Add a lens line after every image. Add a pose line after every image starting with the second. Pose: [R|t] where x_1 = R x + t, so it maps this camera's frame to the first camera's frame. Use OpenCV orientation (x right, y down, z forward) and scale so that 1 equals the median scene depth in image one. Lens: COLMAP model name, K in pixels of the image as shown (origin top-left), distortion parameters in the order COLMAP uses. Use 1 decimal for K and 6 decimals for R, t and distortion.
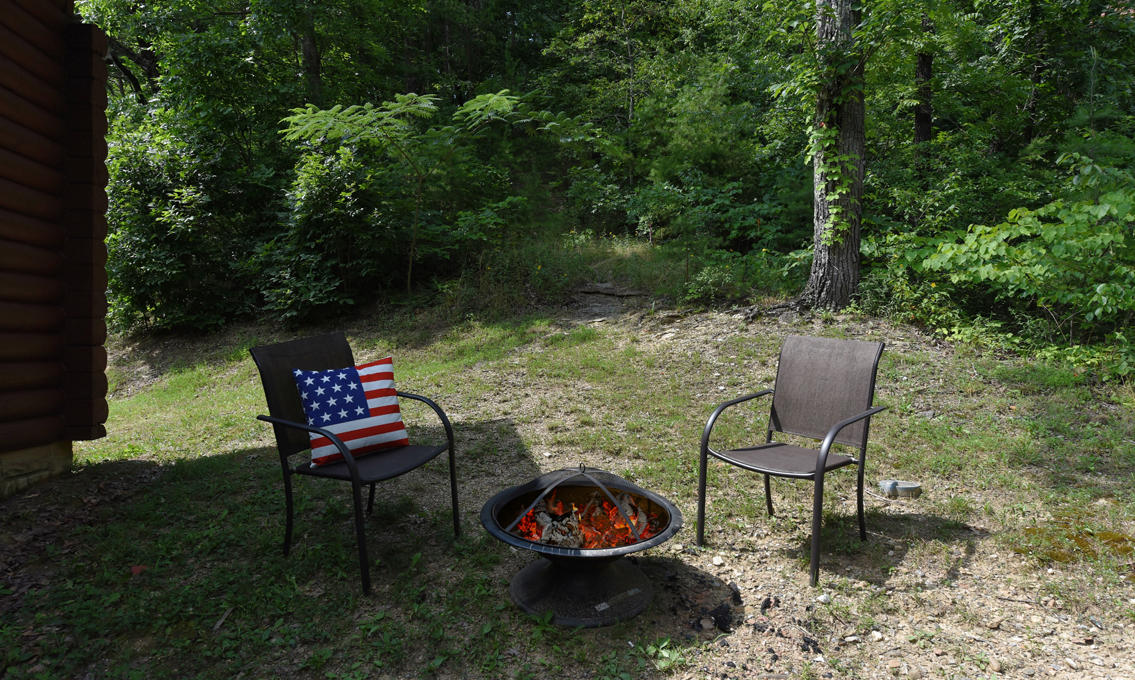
lens RADIAL K [[689.9, 0, 567.3], [0, 689.9, 341.6], [0, 0, 1]] dist [0.002241, 0.000053]
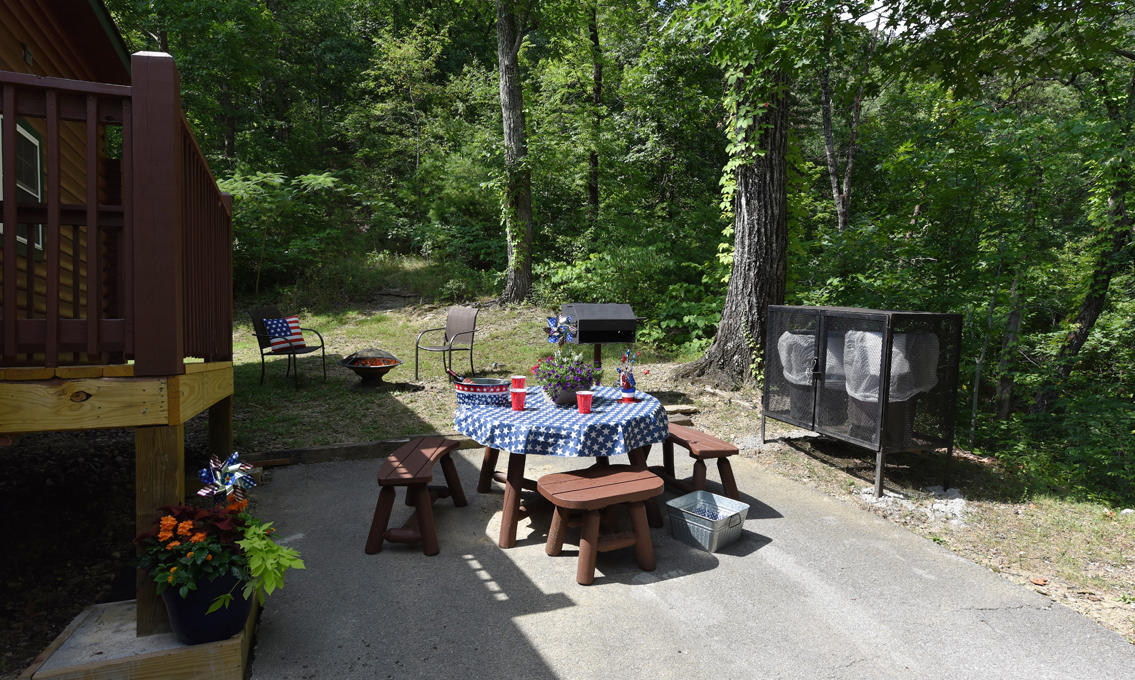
lens RADIAL K [[683.2, 0, 571.5], [0, 683.2, 339.0], [0, 0, 1]] dist [0.005034, 0.000216]
pose [[0.961107, -0.016594, 0.275677, 0.011558], [0.020045, 0.999752, -0.009704, 0.056033], [-0.275448, 0.014853, 0.961201, -0.636996]]
